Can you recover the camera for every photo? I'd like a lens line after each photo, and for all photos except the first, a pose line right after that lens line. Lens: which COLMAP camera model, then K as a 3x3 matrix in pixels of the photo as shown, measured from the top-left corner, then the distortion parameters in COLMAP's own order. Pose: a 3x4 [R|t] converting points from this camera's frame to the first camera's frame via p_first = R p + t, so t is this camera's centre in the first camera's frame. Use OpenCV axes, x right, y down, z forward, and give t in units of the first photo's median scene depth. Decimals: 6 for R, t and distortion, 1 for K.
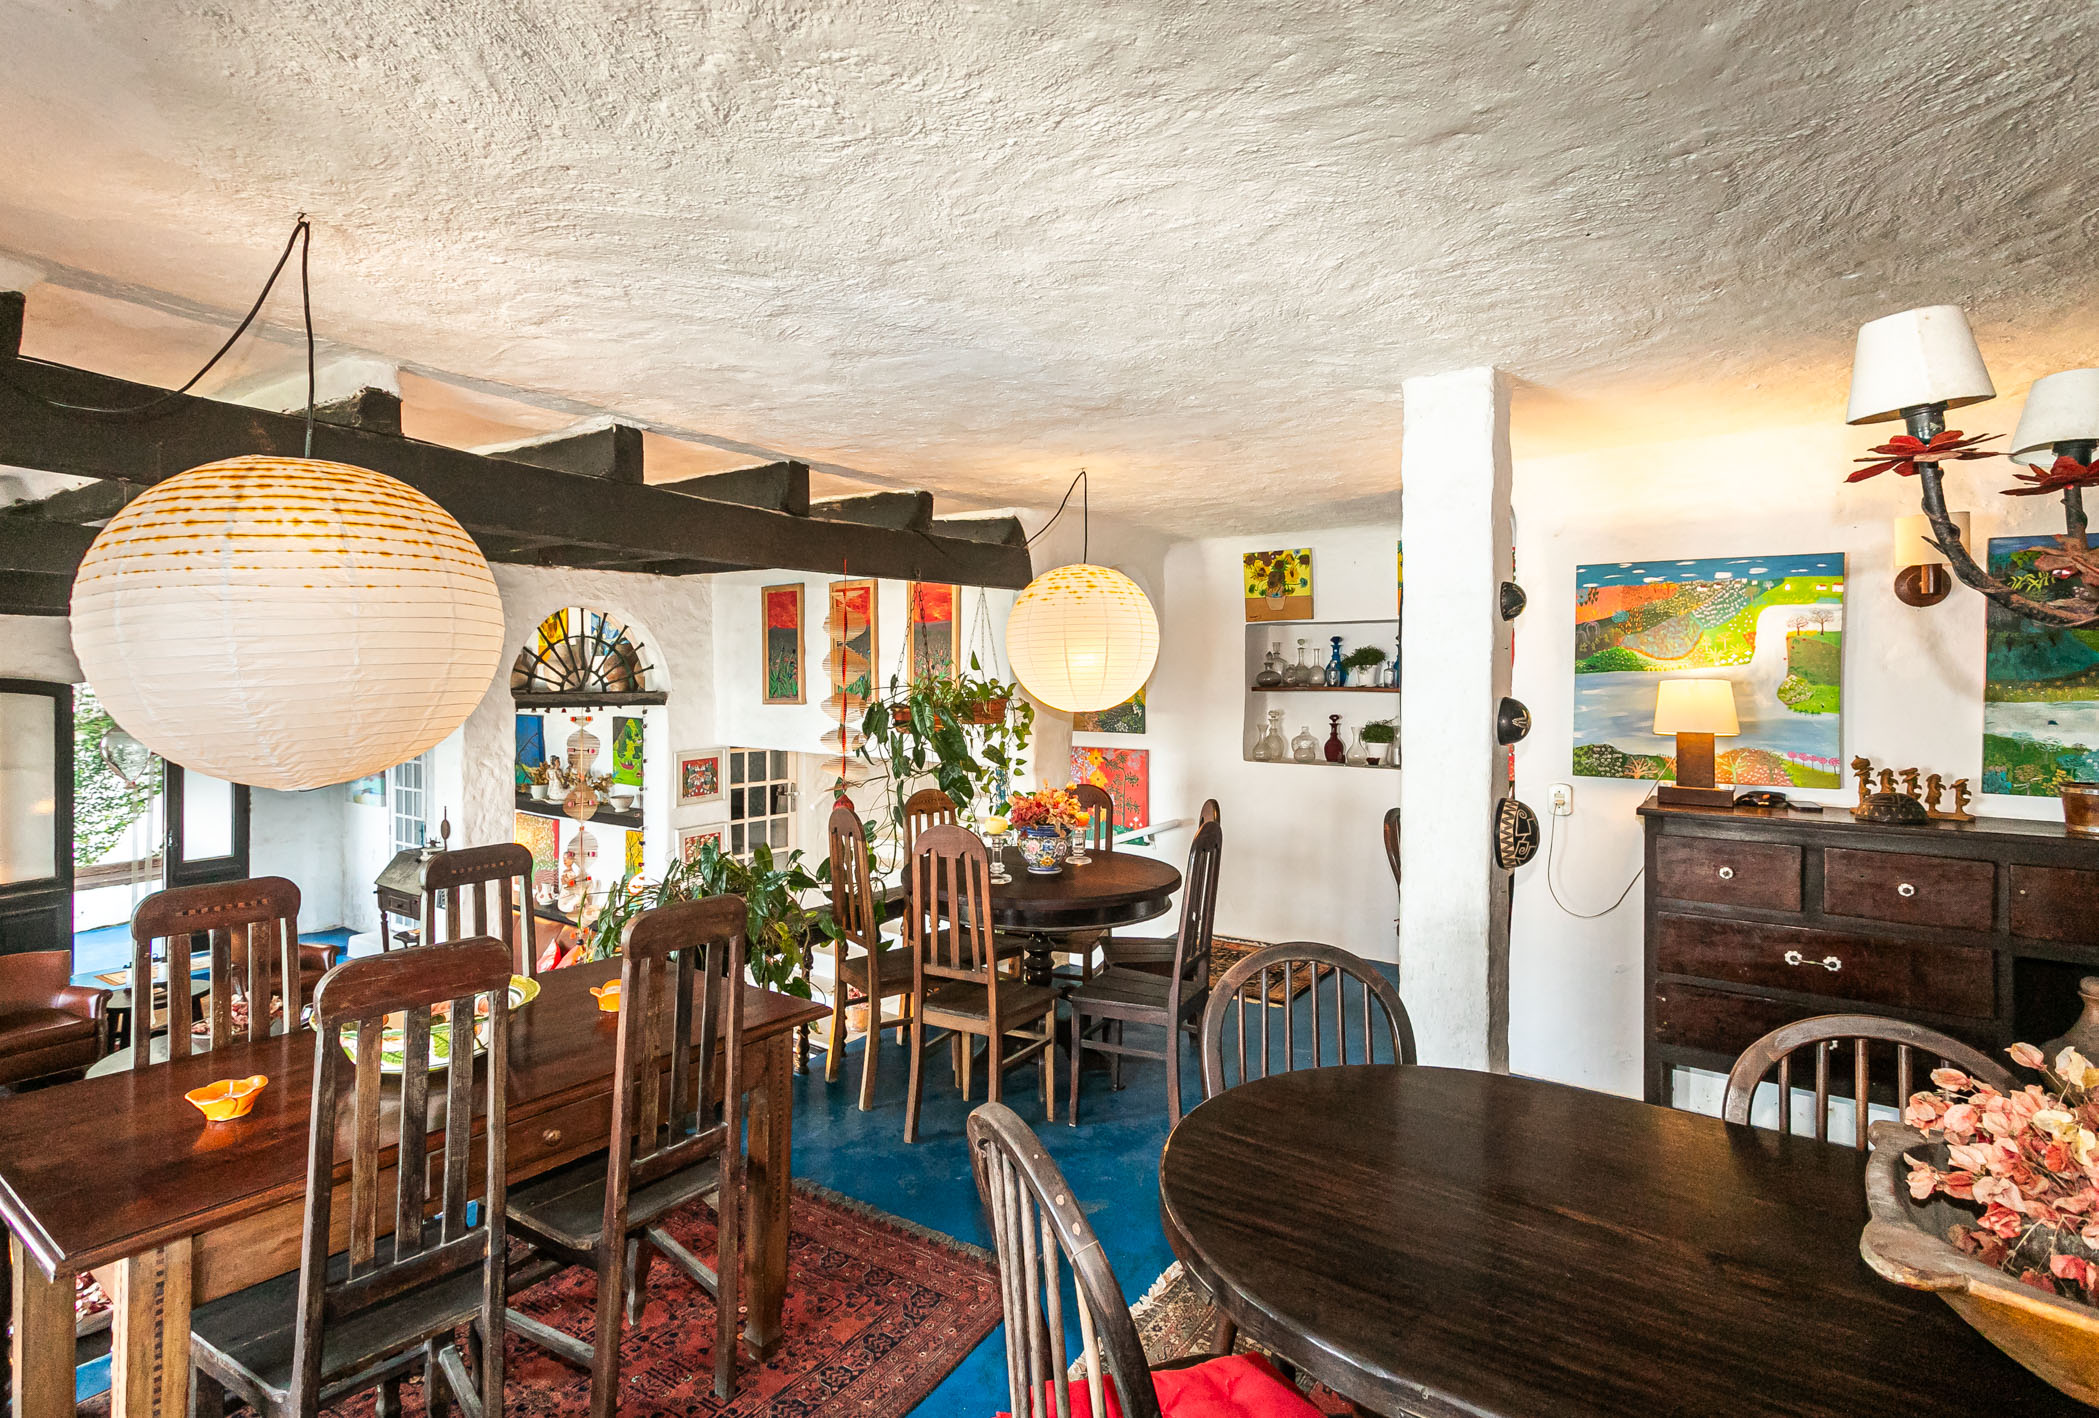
lens RADIAL K [[1023.3, 0, 1051.0], [0, 1023.3, 688.7], [0, 0, 1]] dist [0.002652, 0.006392]
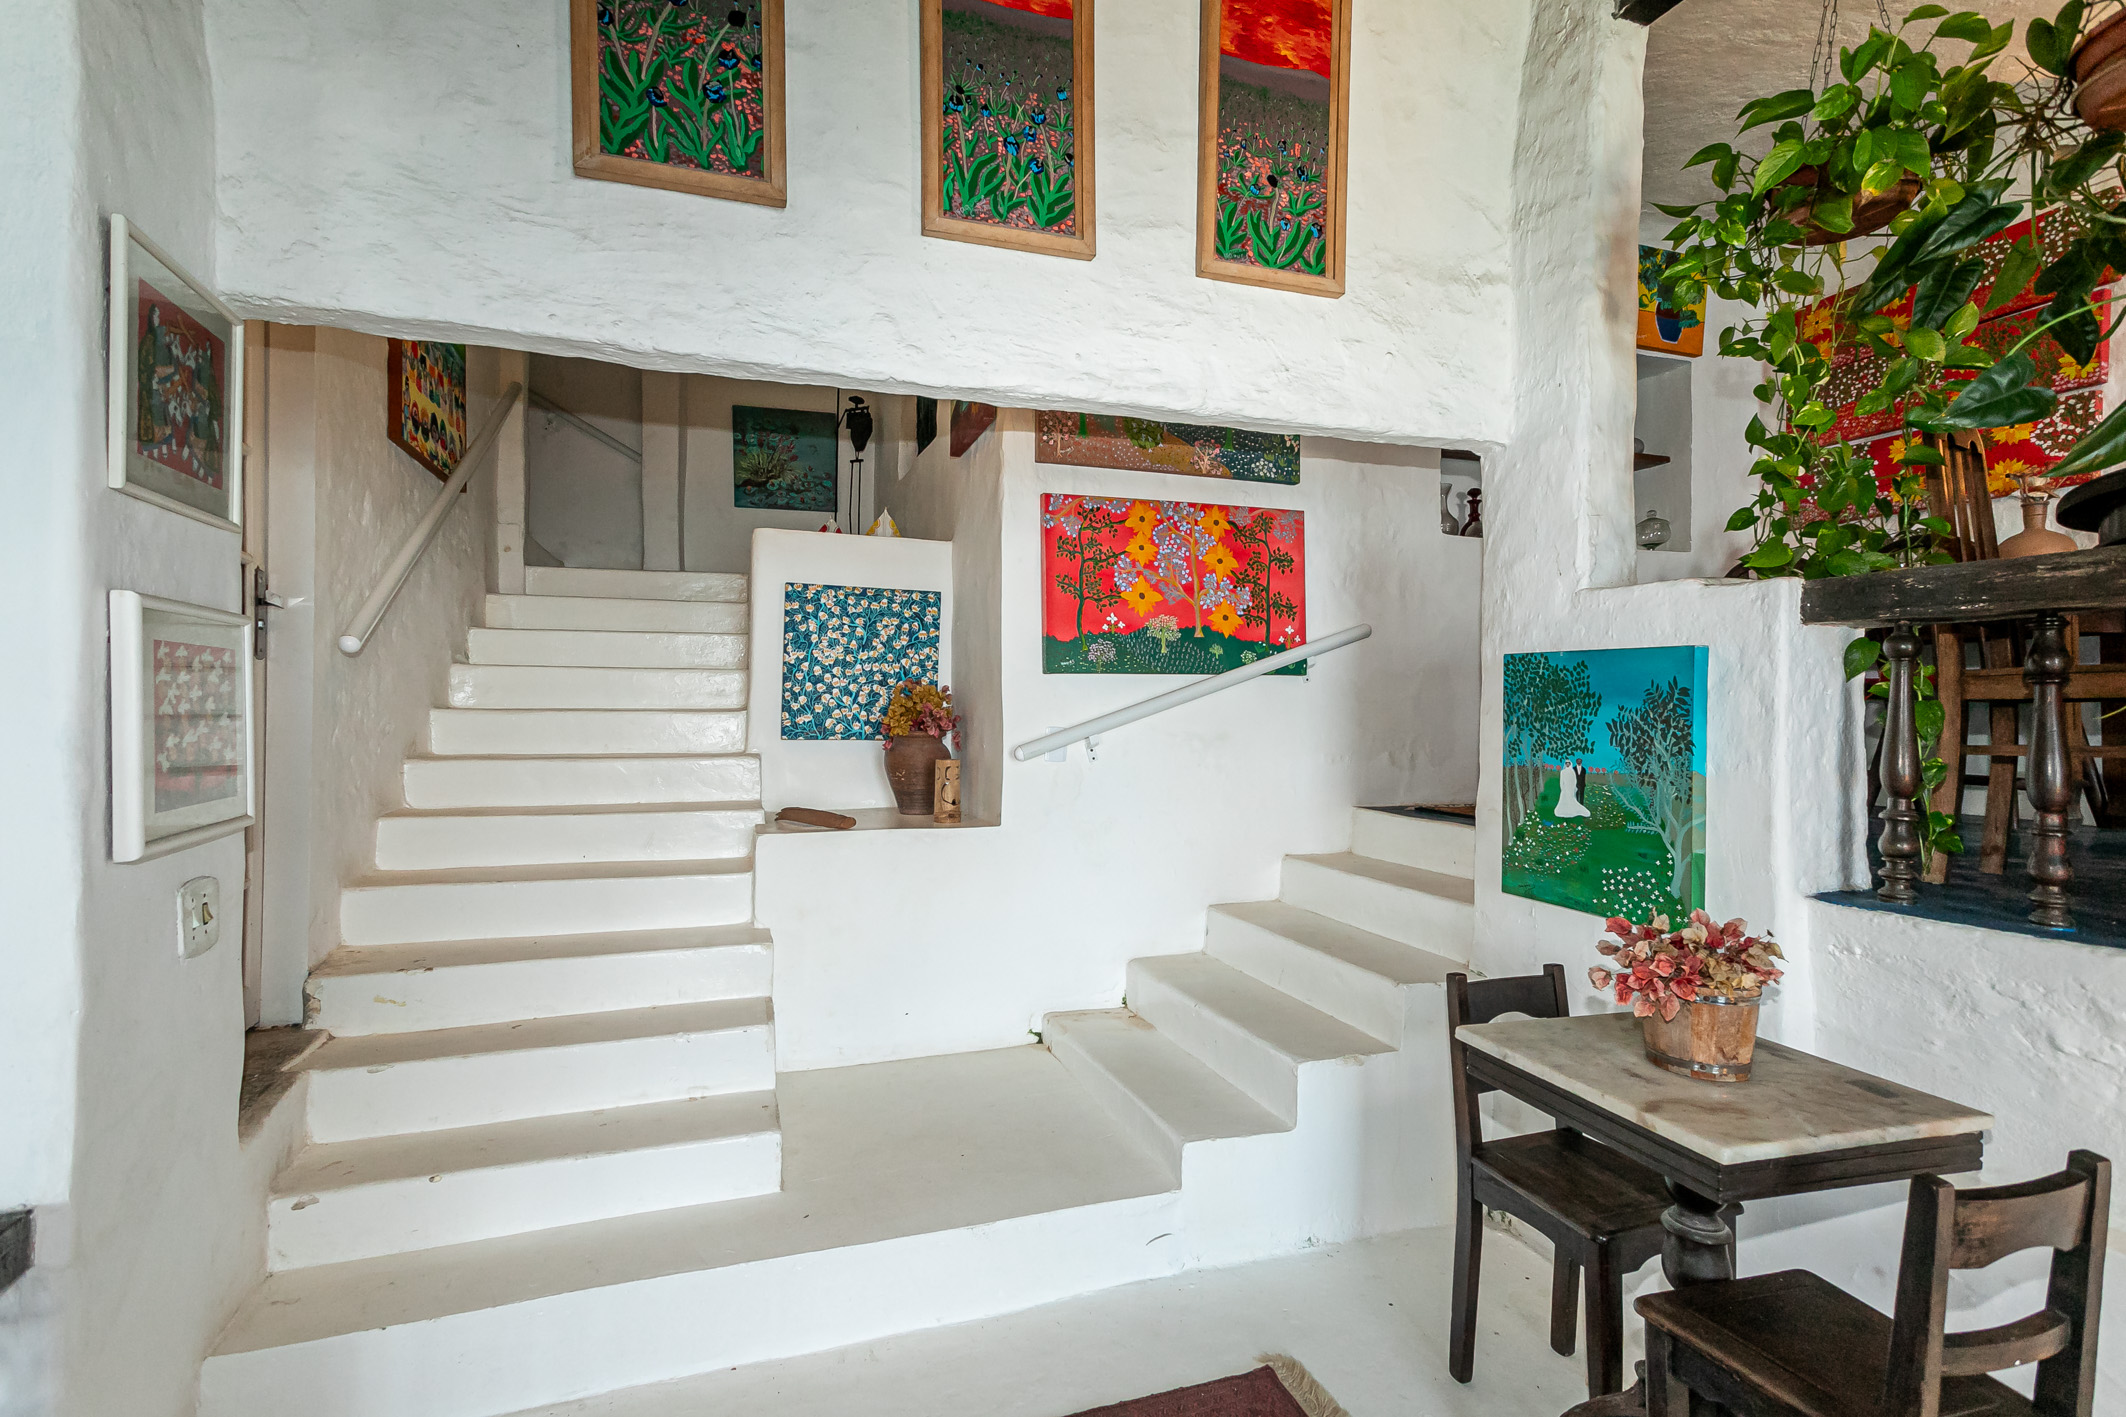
lens RADIAL K [[988.8, 0, 1055.6], [0, 988.8, 702.5], [0, 0, 1]] dist [0.027495, 0.000114]
pose [[0.598068, 0.007479, 0.801410, -0.741862], [0.007444, 0.999861, -0.014886, 0.294518], [-0.801410, 0.014868, 0.597930, 1.292552]]
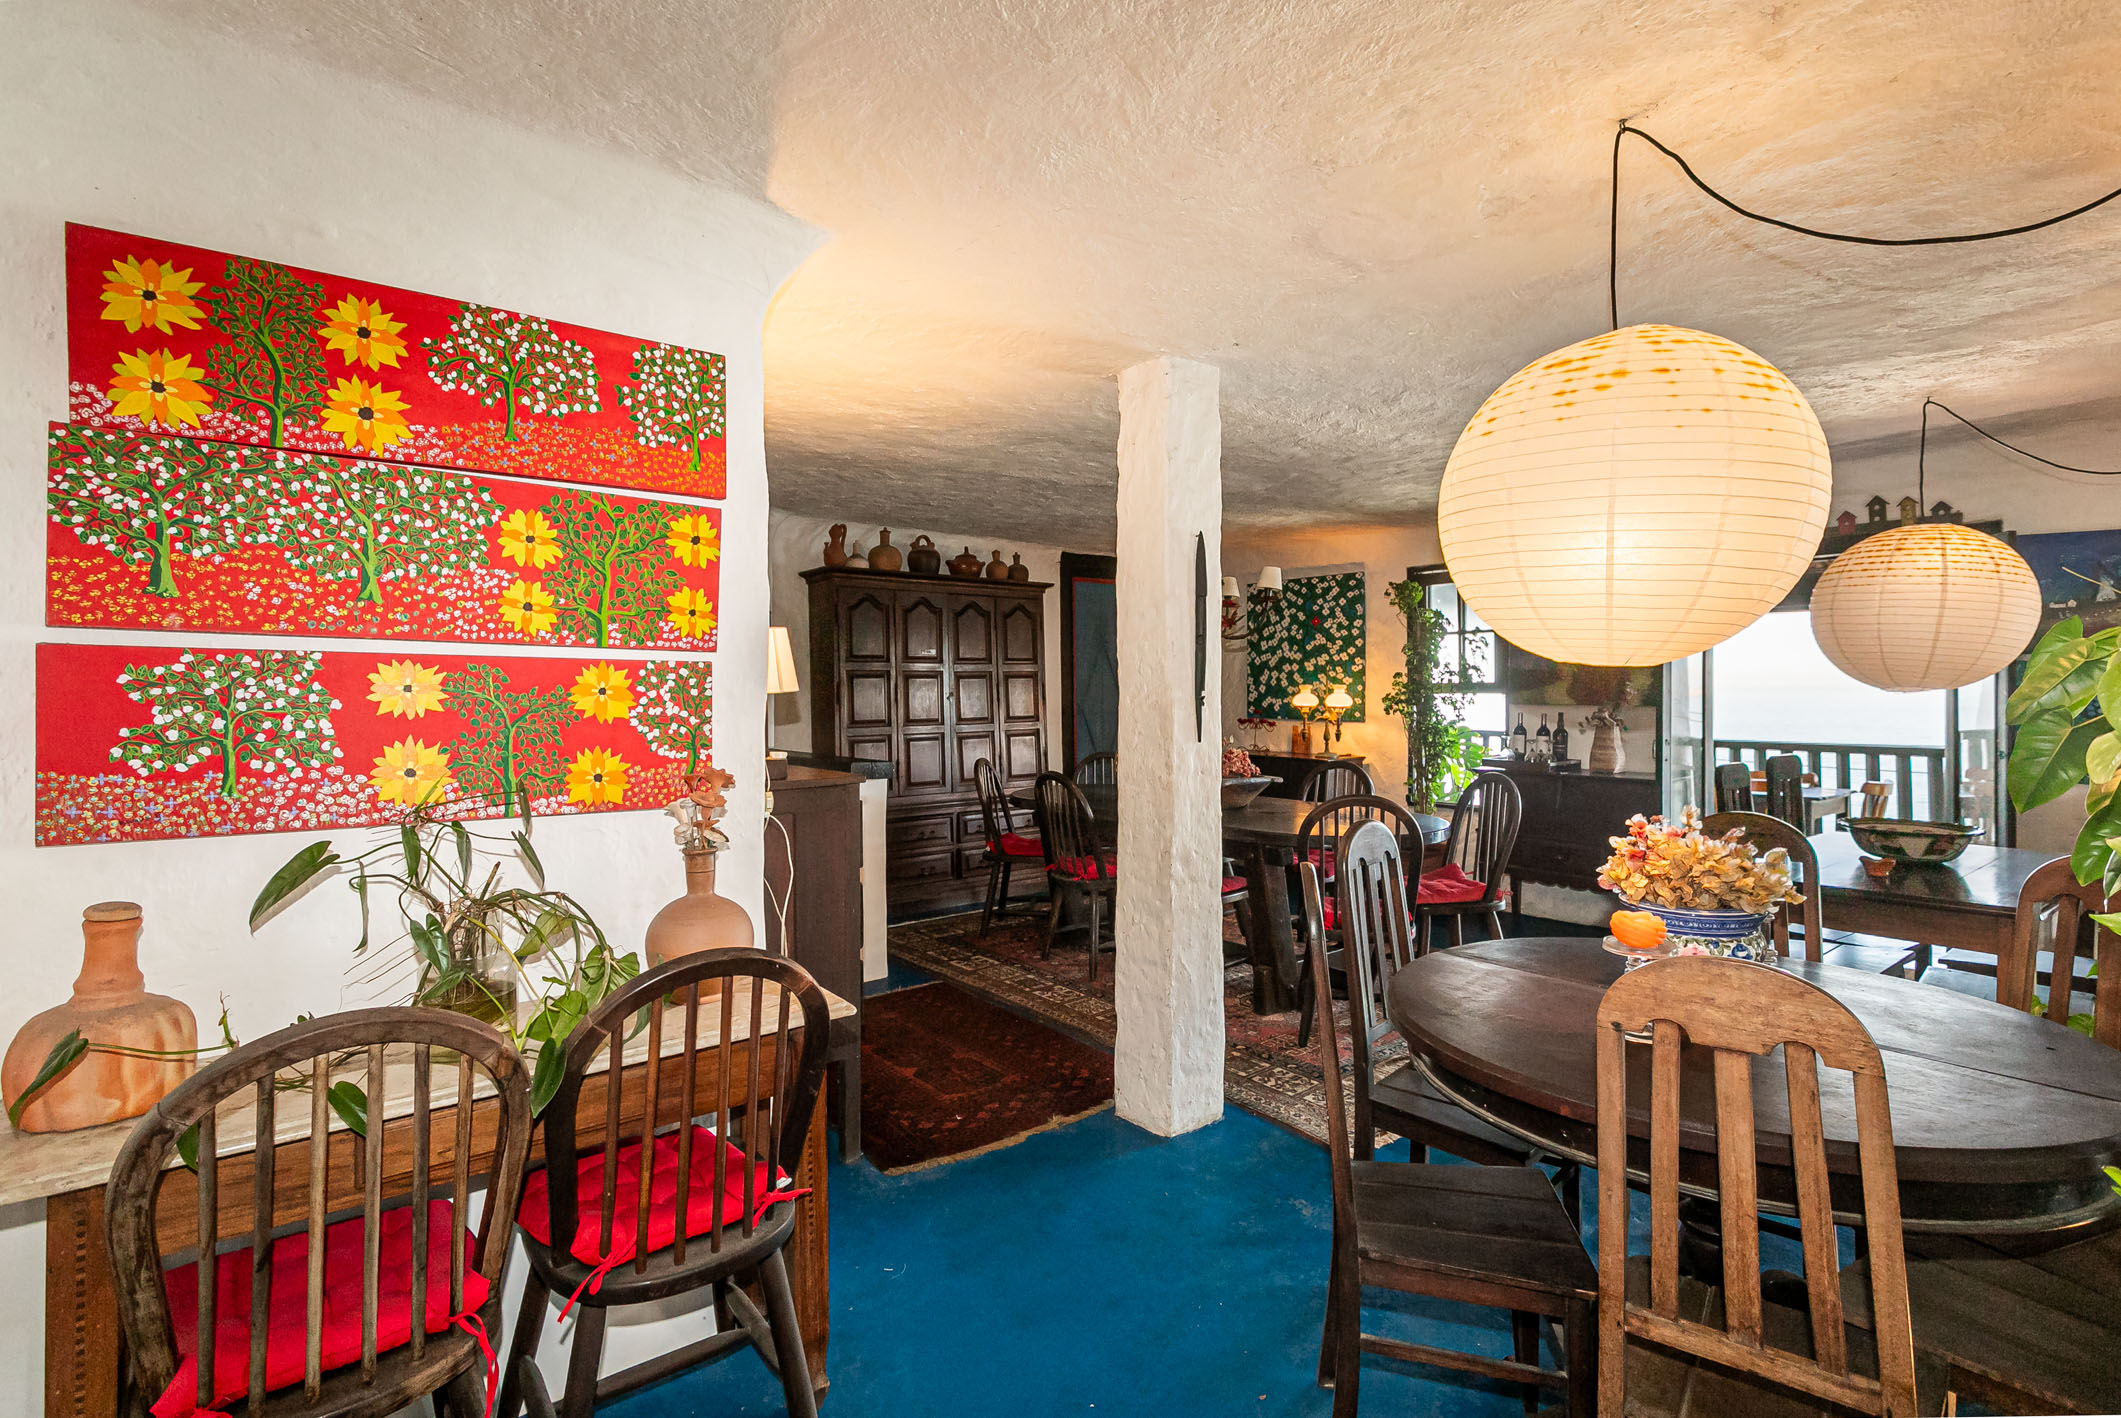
lens RADIAL K [[1019.0, 0, 1063.7], [0, 1019.0, 700.5], [0, 0, 1]] dist [0.011911, 0.001095]
pose [[-0.964025, -0.004764, 0.265769, 0.156478], [0.001951, 0.999686, 0.024996, 0.026956], [-0.265805, 0.024615, -0.963713, 1.585935]]
